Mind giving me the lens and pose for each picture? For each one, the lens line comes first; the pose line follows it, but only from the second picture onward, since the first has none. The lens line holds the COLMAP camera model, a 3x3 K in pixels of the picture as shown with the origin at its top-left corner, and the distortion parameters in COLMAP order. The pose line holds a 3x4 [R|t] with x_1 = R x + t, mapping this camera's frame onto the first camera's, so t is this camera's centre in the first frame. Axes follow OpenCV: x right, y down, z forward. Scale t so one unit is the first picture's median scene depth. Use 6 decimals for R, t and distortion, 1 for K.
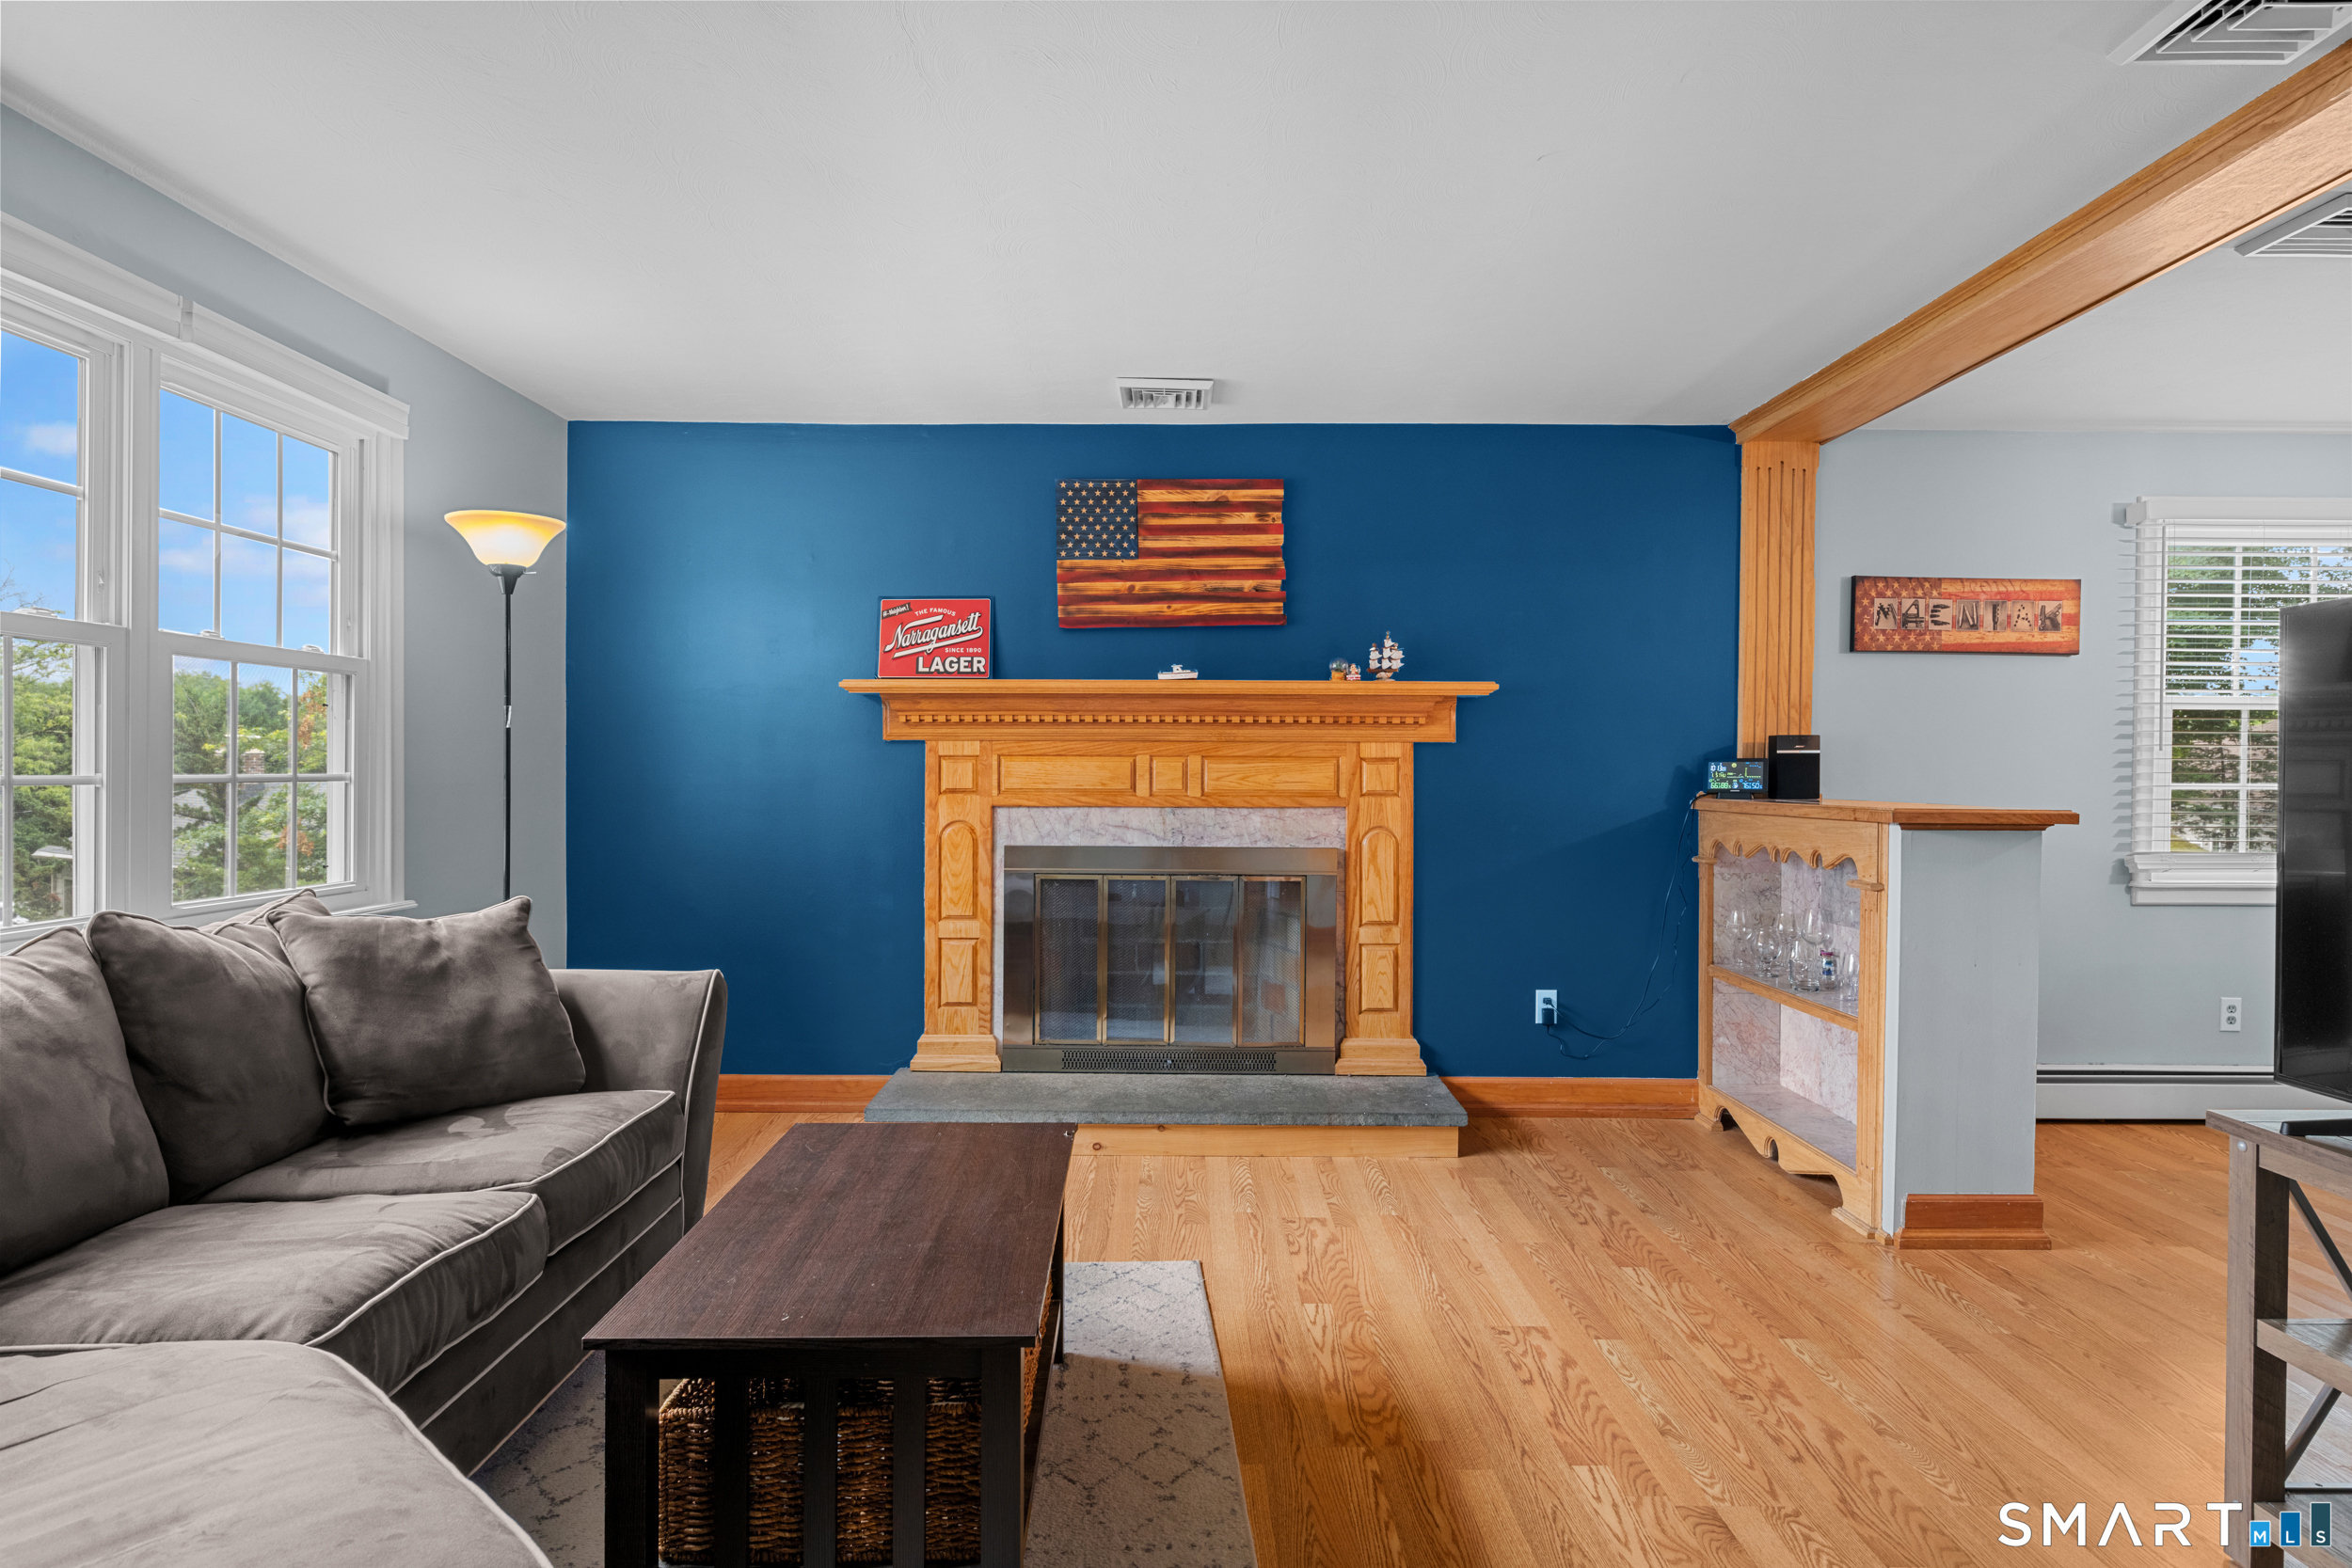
lens RADIAL K [[1394.7, 0, 1170.1], [0, 1394.7, 783.0], [0, 0, 1]] dist [-0.006149, 0.001058]
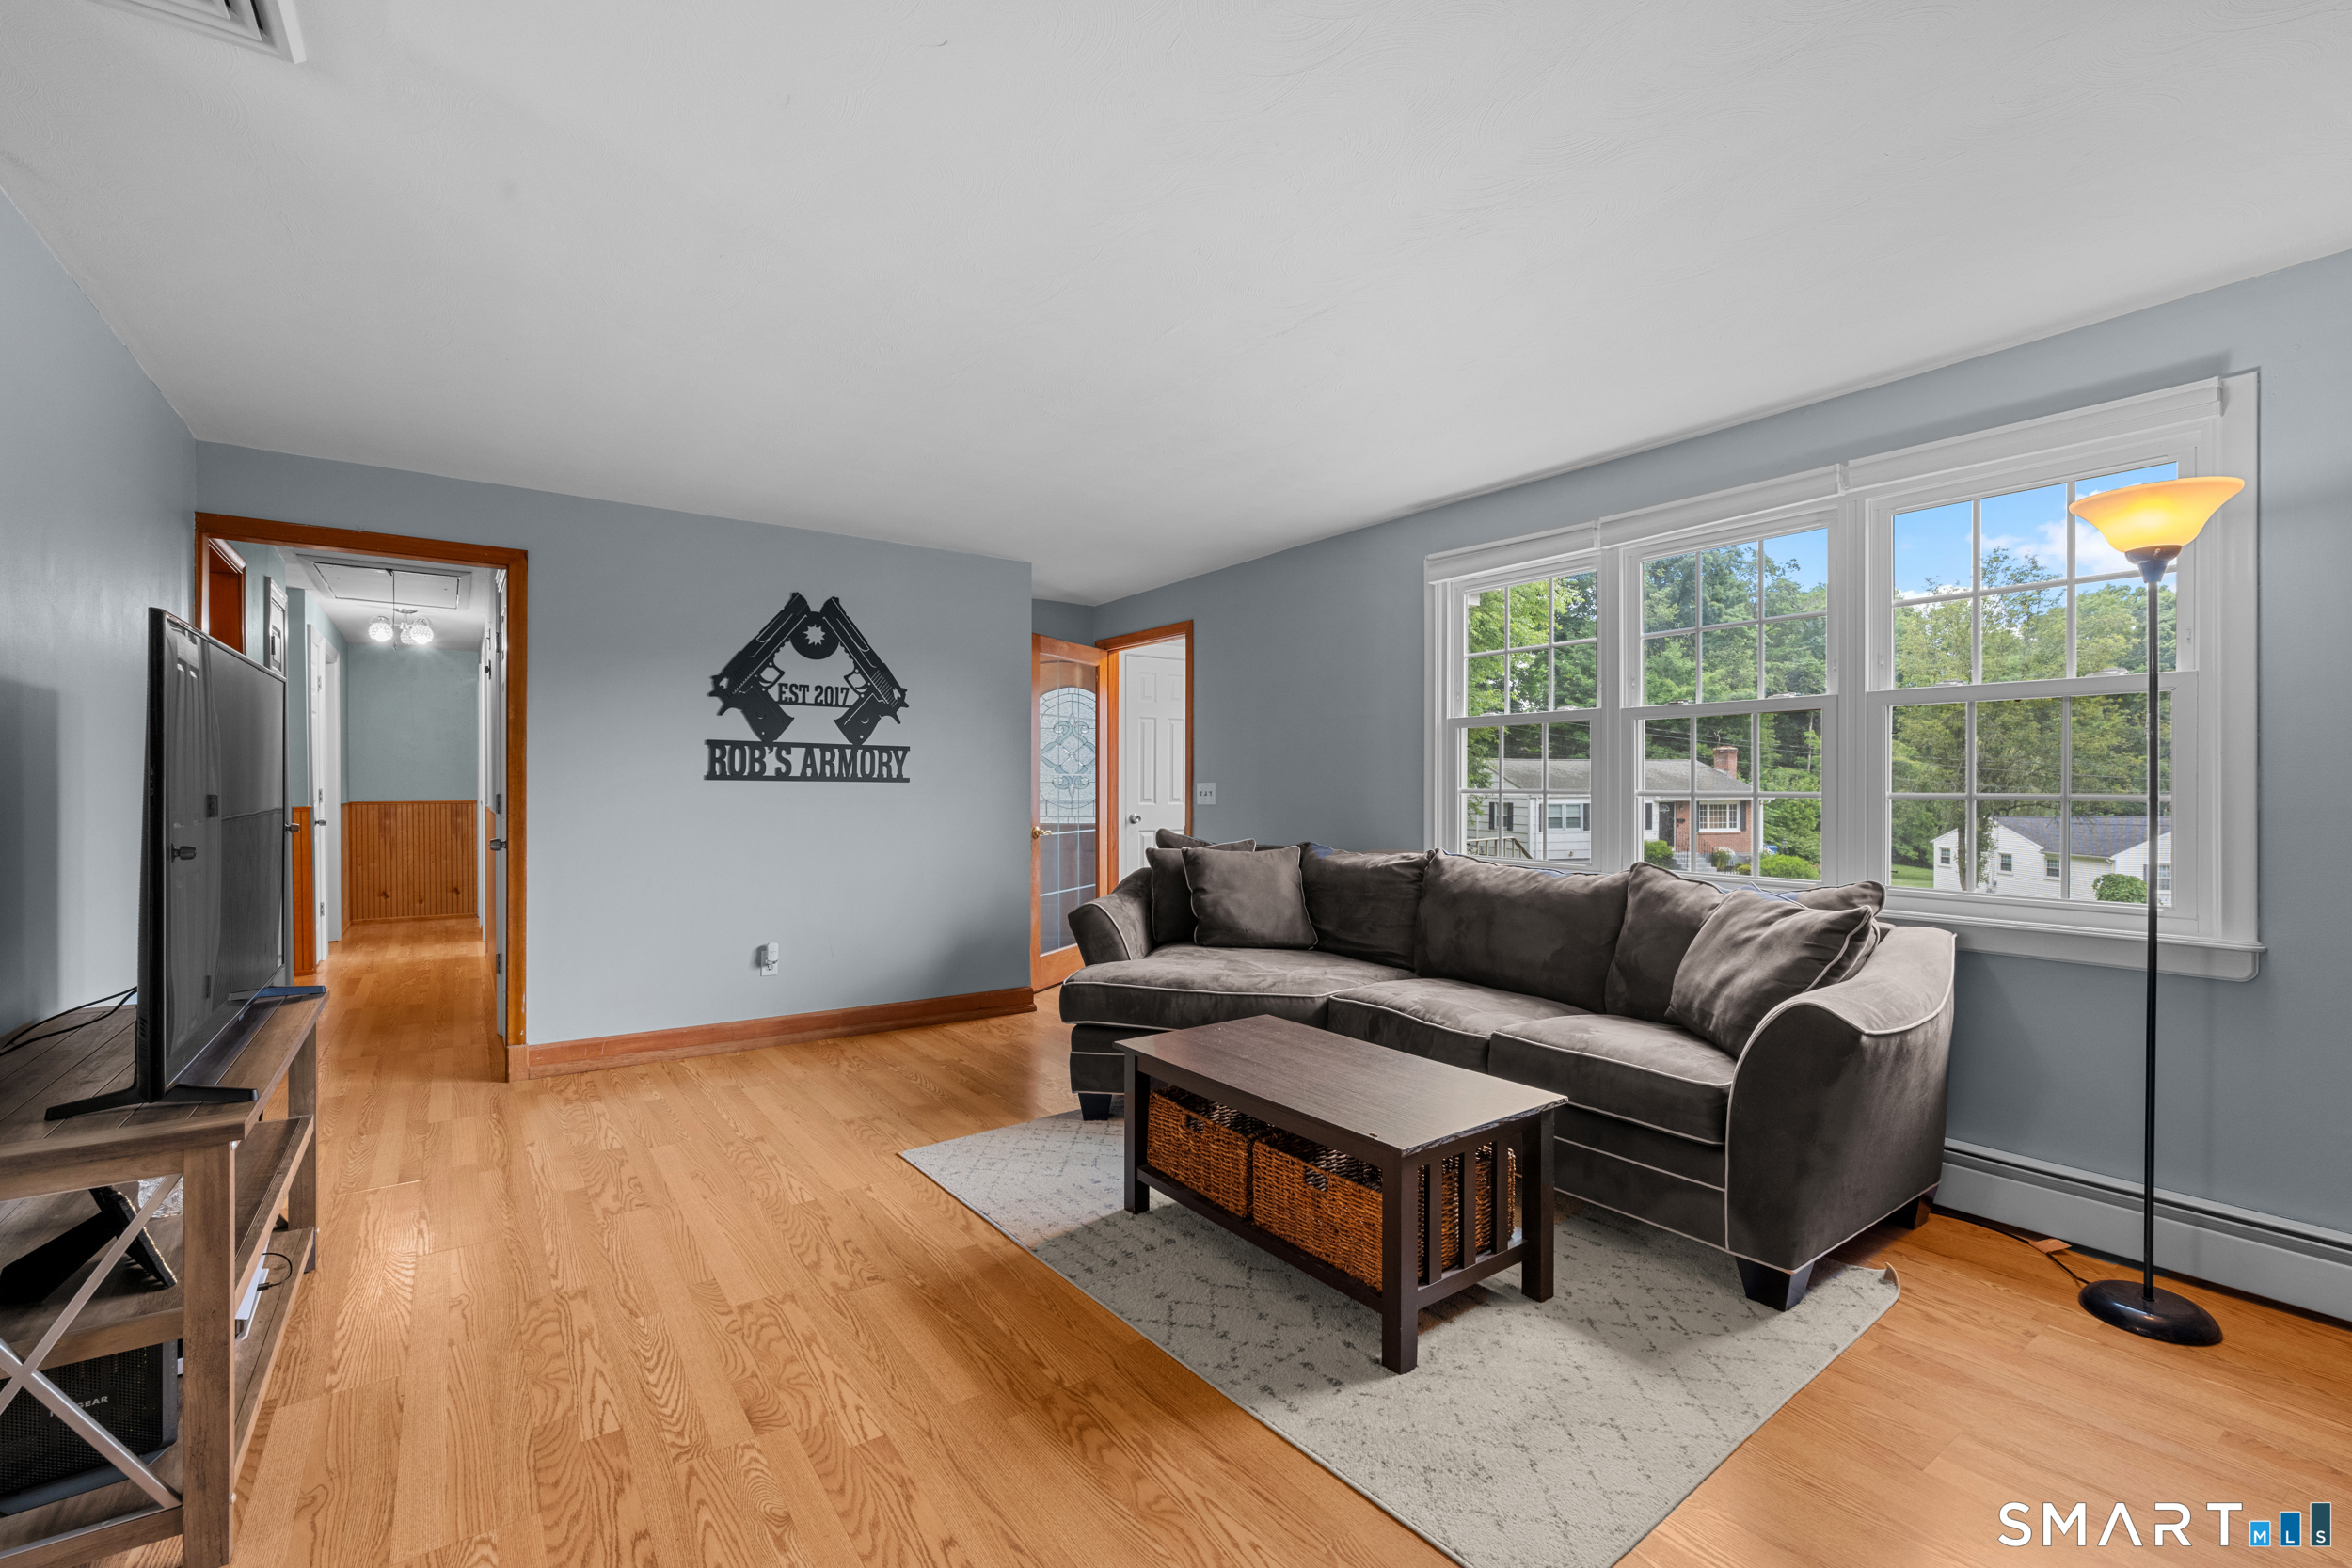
lens RADIAL K [[1024.7, 0, 1182.6], [0, 1024.7, 778.6], [0, 0, 1]] dist [-0.000204, -0.000385]
pose [[-0.817737, -0.005011, -0.575570, 0.287498], [-0.009880, 0.999937, 0.005331, -0.010186], [0.575507, 0.010046, -0.817735, 0.915581]]
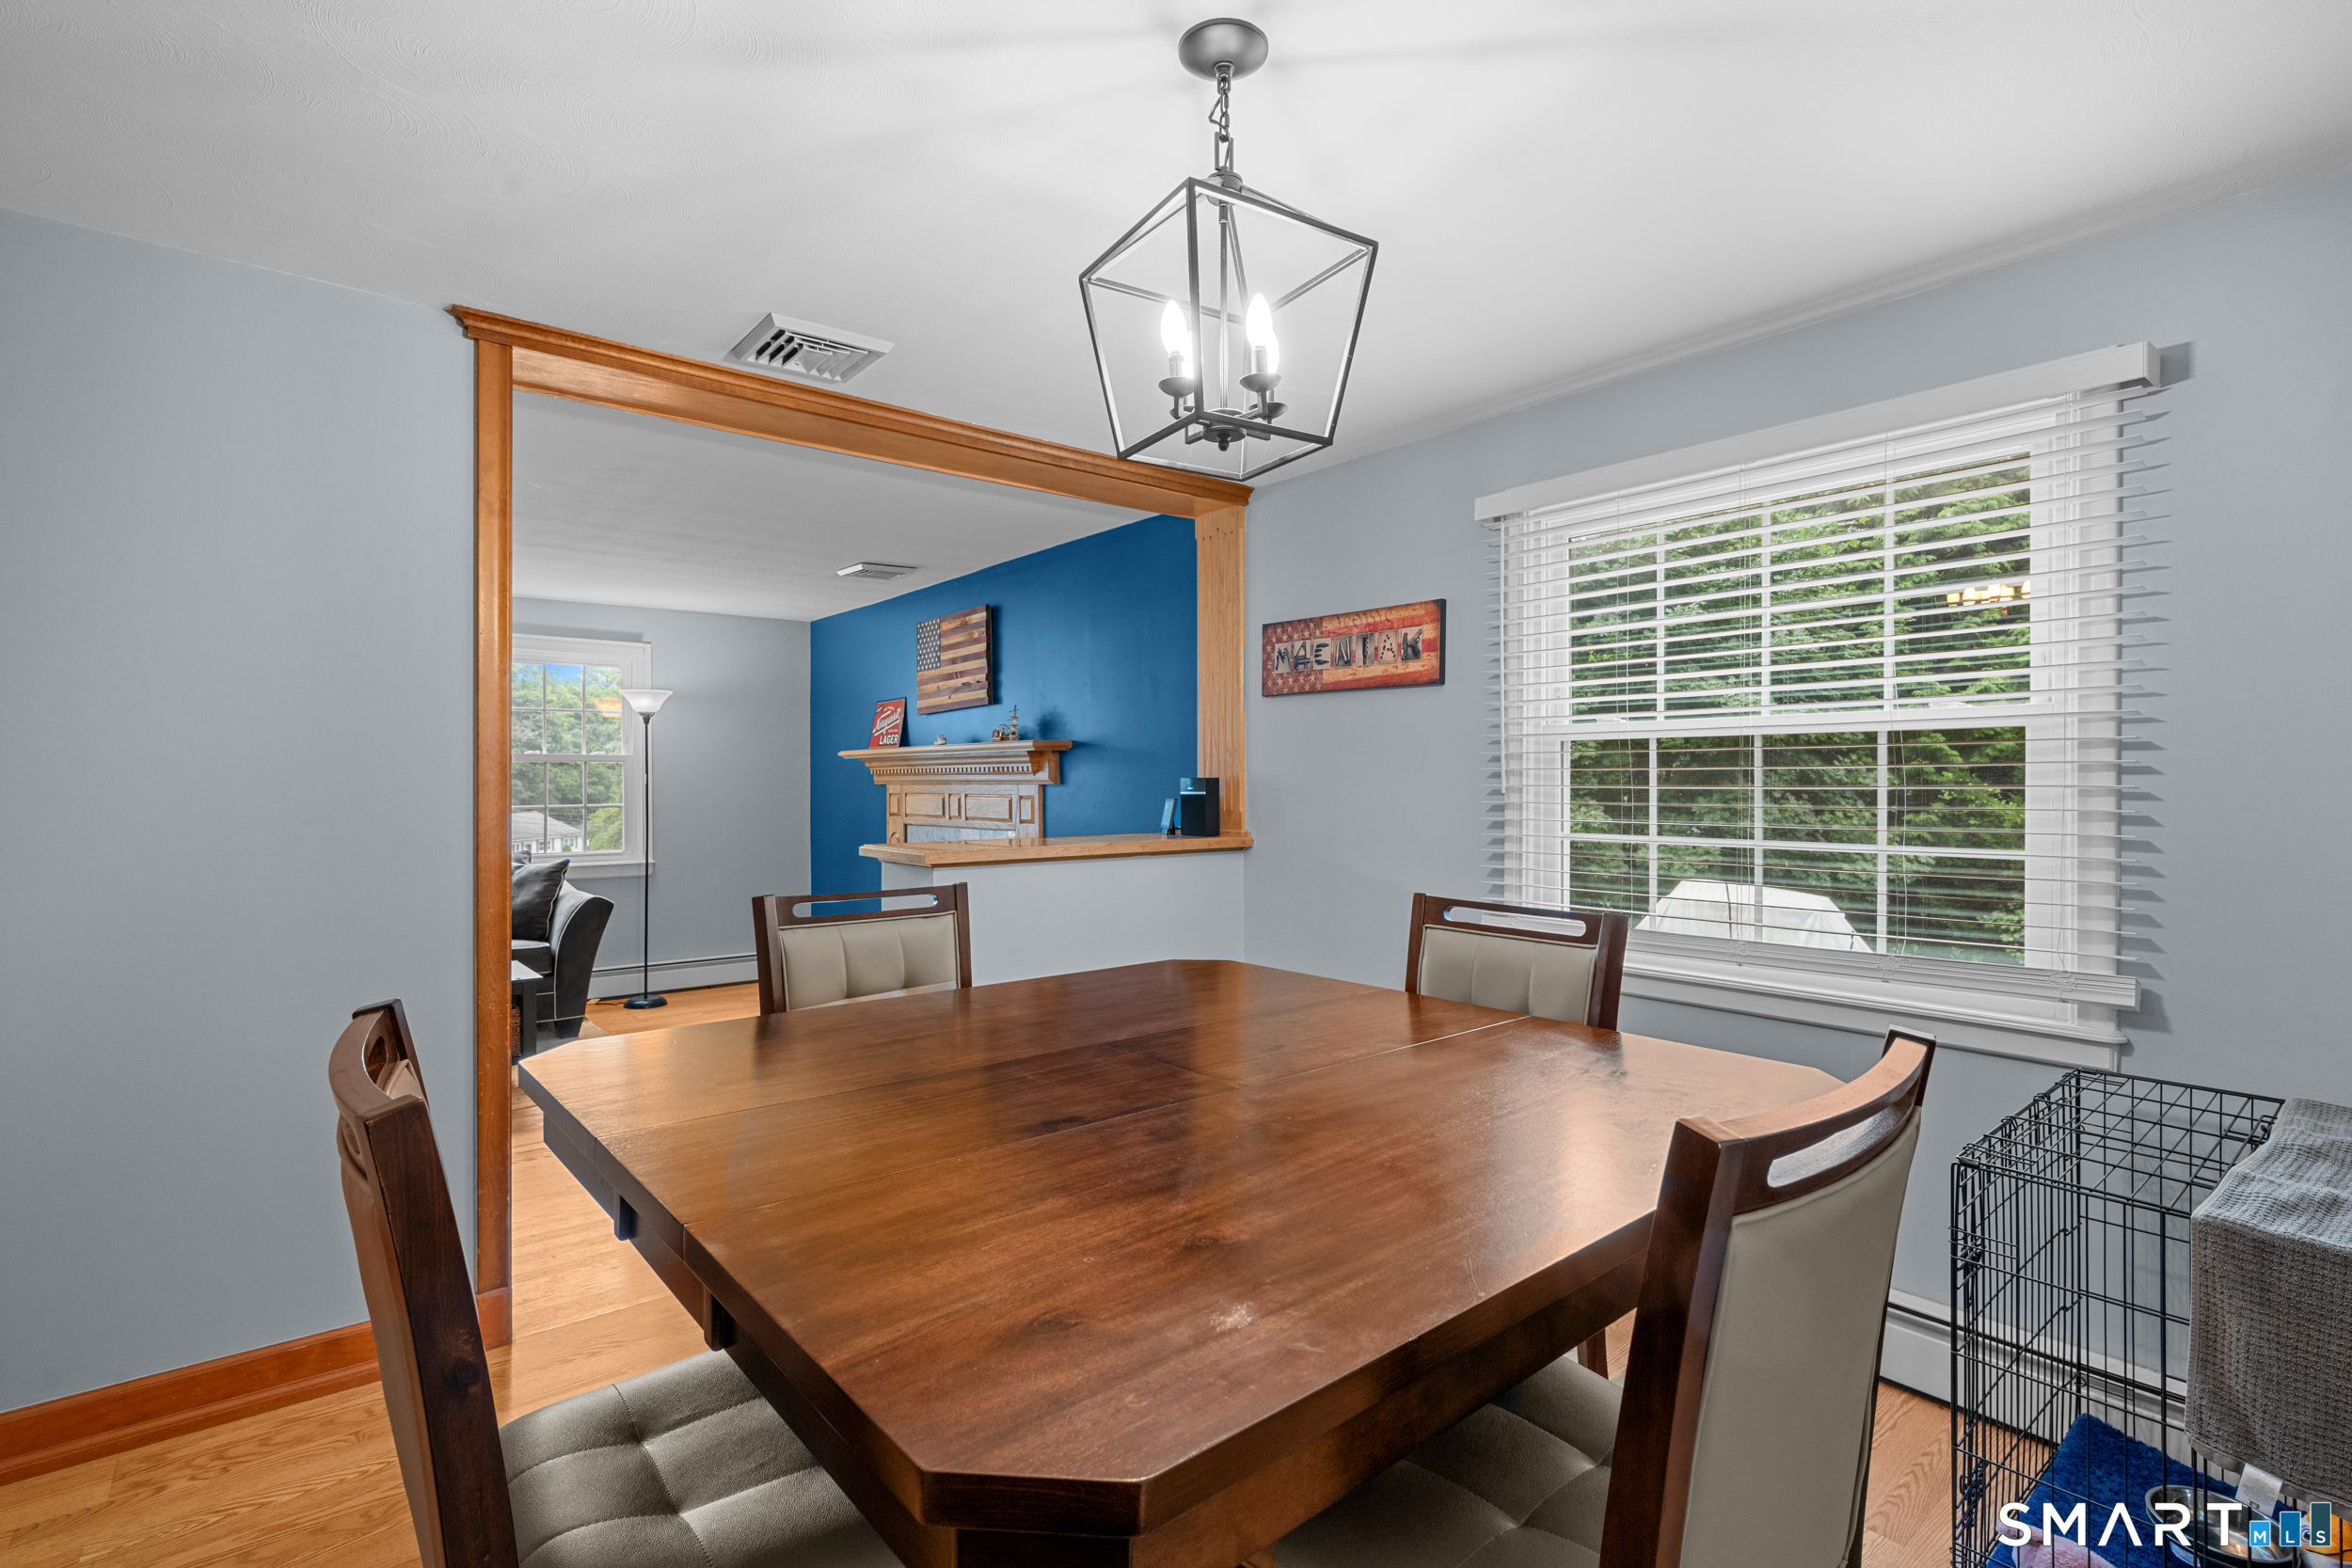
lens RADIAL K [[1100.9, 0, 1162.8], [0, 1100.9, 778.0], [0, 0, 1]] dist [-0.002848, 0.000872]
pose [[0.629707, -0.008818, -0.776783, 1.087557], [0.002114, 0.999951, -0.009638, -0.025563], [0.776830, 0.004427, 0.629695, 0.421410]]
